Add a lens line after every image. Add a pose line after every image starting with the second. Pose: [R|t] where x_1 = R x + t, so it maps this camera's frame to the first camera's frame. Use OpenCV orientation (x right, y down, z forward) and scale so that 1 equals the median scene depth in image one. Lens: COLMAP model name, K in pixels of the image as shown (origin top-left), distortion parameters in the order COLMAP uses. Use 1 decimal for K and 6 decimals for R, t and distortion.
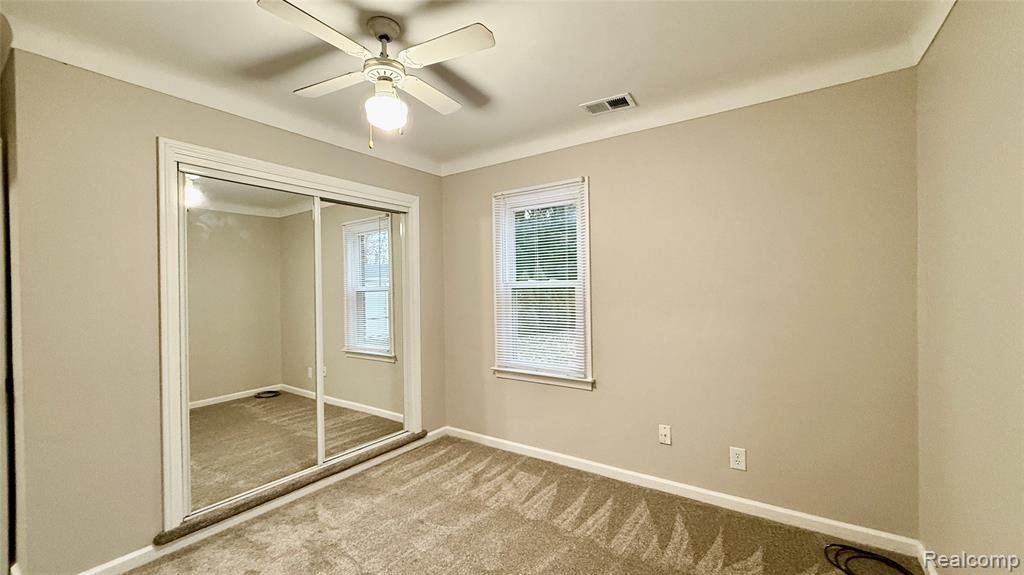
lens RADIAL K [[408.3, 0, 507.2], [0, 408.3, 288.8], [0, 0, 1]] dist [-0.000277, 0.000143]
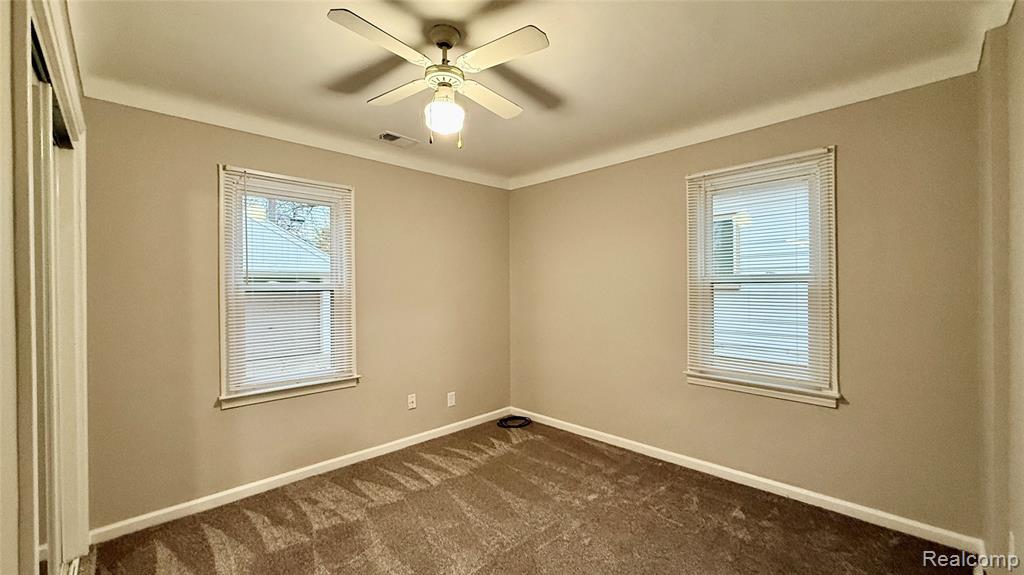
lens RADIAL K [[401.6, 0, 505.5], [0, 401.6, 293.0], [0, 0, 1]] dist [-0.000524, -0.000014]
pose [[0.193932, 0.011152, 0.980952, -0.837580], [0.014596, 0.999792, -0.014252, 0.027936], [-0.980906, 0.017082, 0.193729, 0.447571]]
